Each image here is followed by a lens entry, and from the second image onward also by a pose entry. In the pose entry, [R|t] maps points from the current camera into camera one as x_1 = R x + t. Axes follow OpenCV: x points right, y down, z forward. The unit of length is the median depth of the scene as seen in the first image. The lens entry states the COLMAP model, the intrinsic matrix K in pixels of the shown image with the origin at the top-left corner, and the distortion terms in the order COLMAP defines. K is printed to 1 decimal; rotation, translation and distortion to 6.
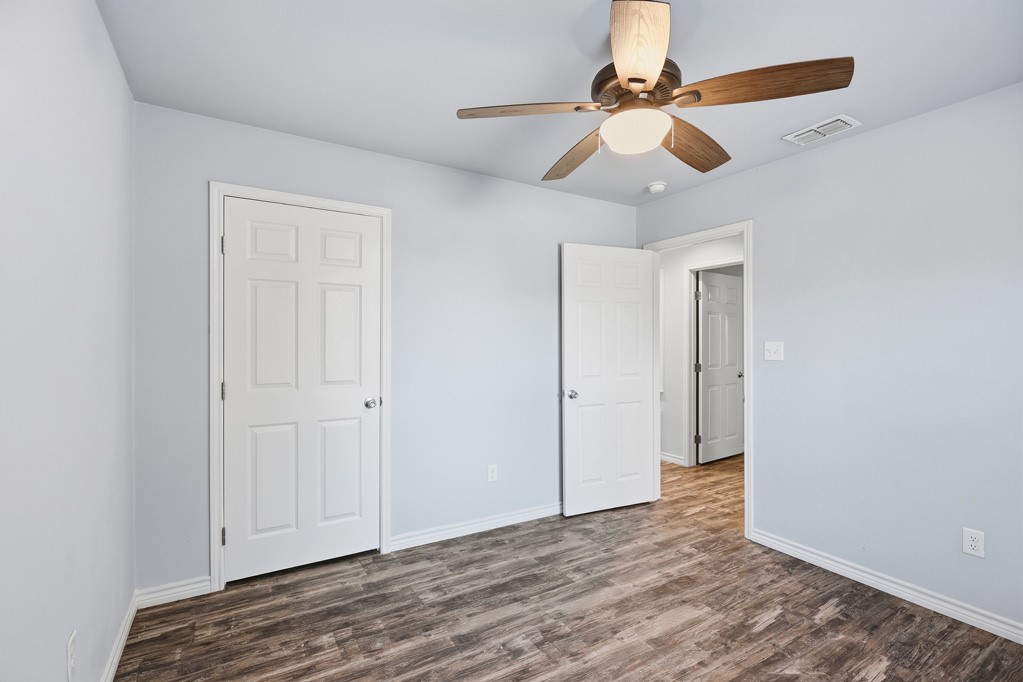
lens RADIAL K [[458.3, 0, 512.2], [0, 458.3, 343.3], [0, 0, 1]] dist [-0.000809, -0.000055]
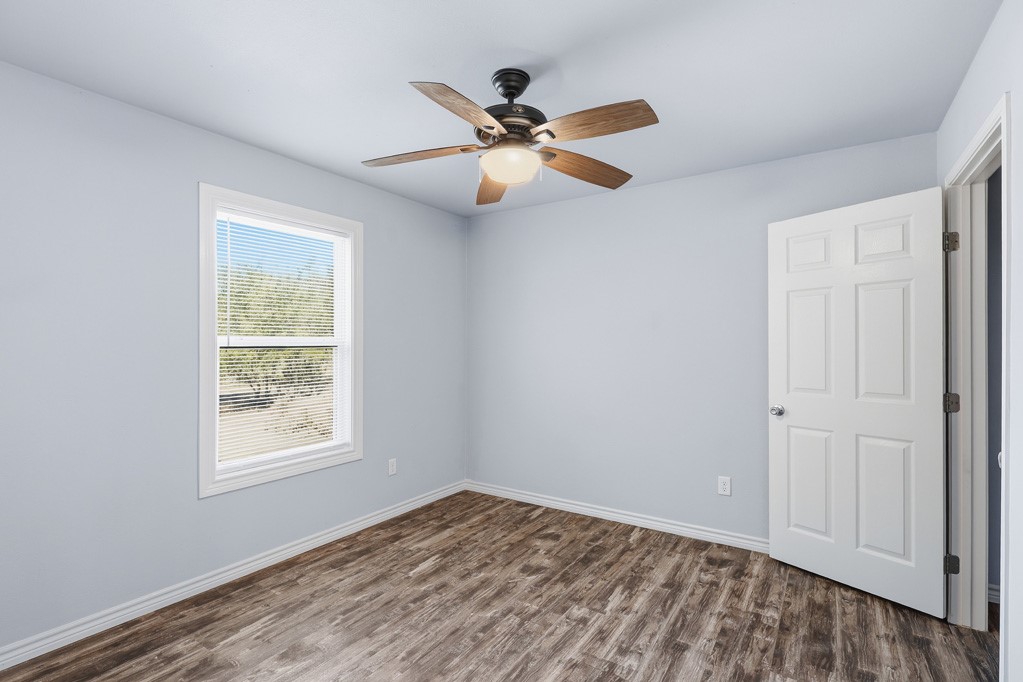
lens RADIAL K [[476.0, 0, 511.0], [0, 476.0, 341.0], [0, 0, 1]] dist [0.000492, 0.000195]
pose [[-0.897995, -0.006513, -0.439958, 0.691931], [-0.009187, 0.999950, 0.003947, -0.014266], [0.439911, 0.007587, -0.898010, 1.808326]]
